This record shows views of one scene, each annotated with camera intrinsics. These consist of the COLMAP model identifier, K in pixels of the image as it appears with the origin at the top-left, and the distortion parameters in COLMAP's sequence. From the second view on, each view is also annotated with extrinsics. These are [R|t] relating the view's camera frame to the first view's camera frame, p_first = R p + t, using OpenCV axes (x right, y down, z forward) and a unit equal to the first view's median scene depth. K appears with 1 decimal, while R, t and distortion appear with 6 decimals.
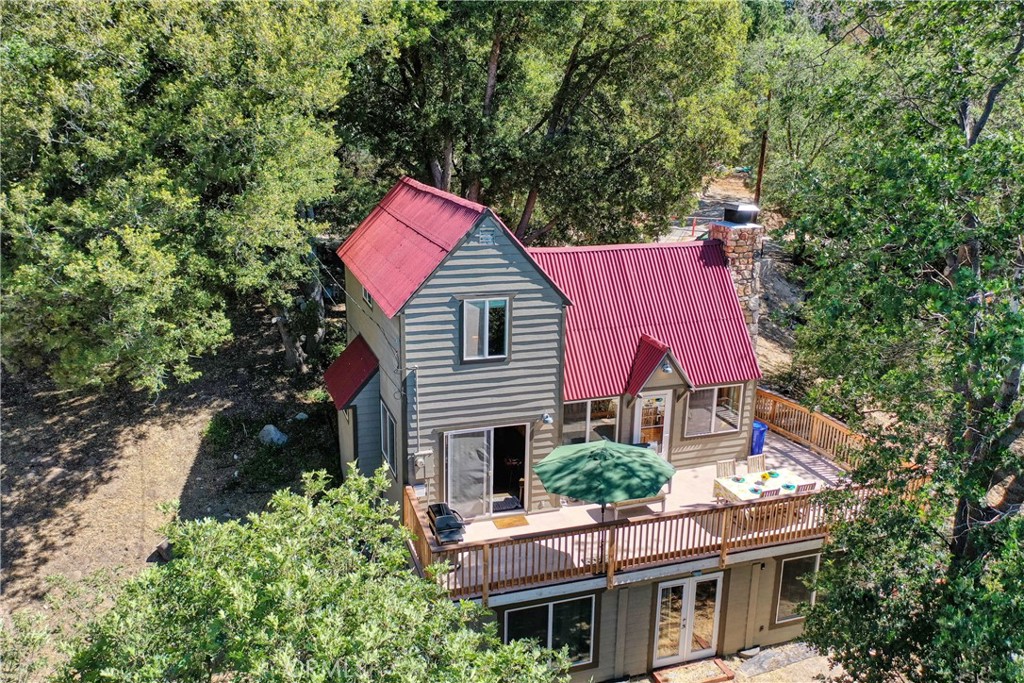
lens RADIAL K [[823.0, 0, 512.0], [0, 823.0, 341.5], [0, 0, 1]] dist [-0.008741, -0.001015]
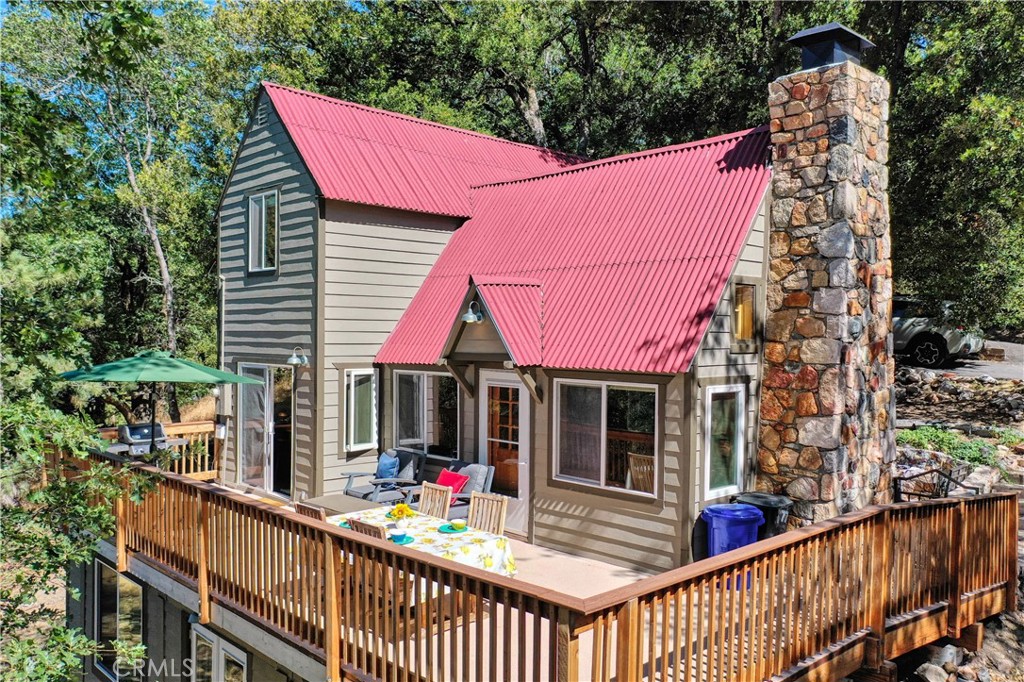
lens RADIAL K [[820.4, 0, 512.0], [0, 820.4, 341.0], [0, 0, 1]] dist [-0.003804, -0.000306]
pose [[0.421577, -0.003316, -0.906787, 0.688929], [-0.242044, 0.963300, -0.116052, 0.104540], [0.873892, 0.268407, 0.405303, 0.791123]]
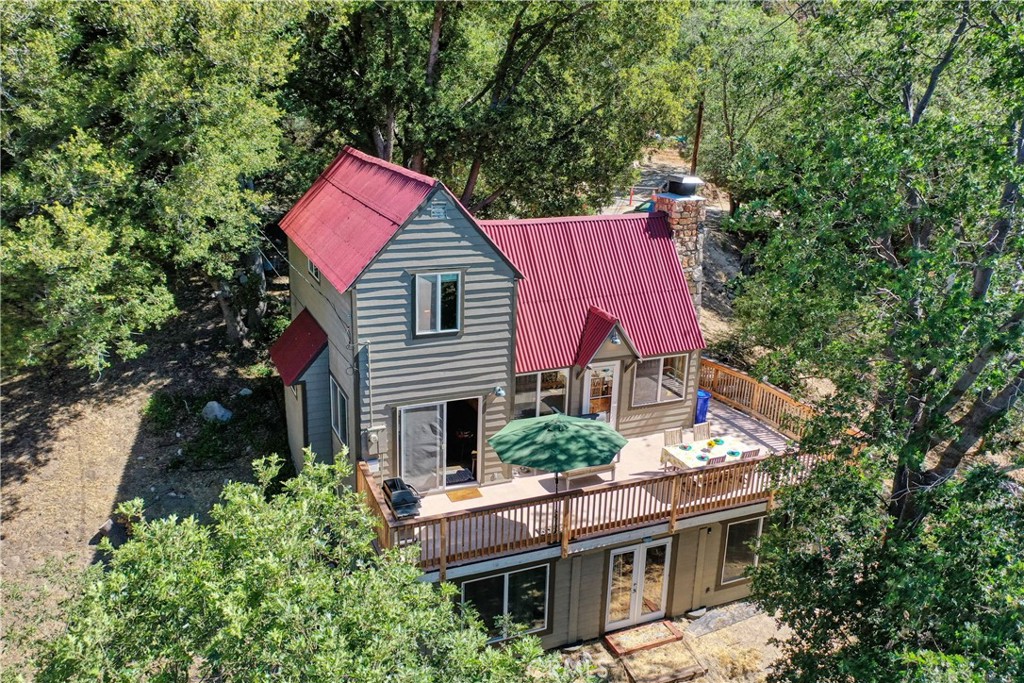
lens RADIAL K [[820.4, 0, 512.0], [0, 820.4, 341.5], [0, 0, 1]] dist [-0.003804, -0.000306]
pose [[0.996822, -0.012141, 0.078726, -0.018515], [0.009060, 0.999183, 0.039374, -0.006235], [-0.079139, -0.038536, 0.996118, 0.001468]]
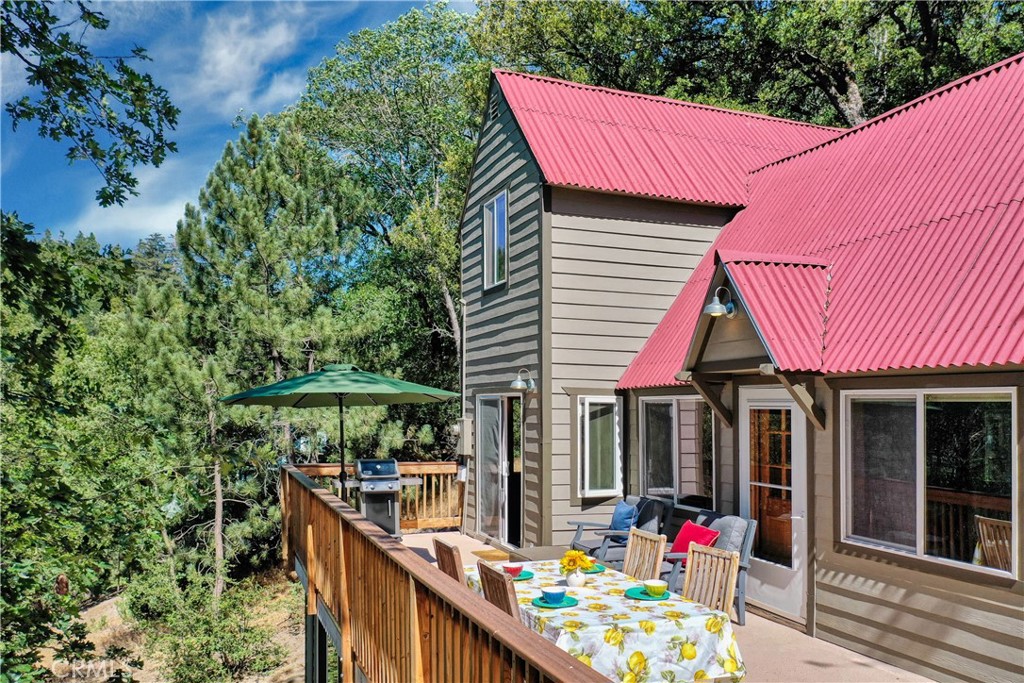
lens RADIAL K [[815.1, 0, 508.5], [0, 815.1, 388.5], [0, 0, 1]] dist [0.001724, 0.001712]
pose [[0.022049, -0.041434, -0.998898, 0.569126], [-0.274004, 0.960633, -0.045895, 0.114920], [0.961476, 0.274714, 0.009828, 0.895073]]
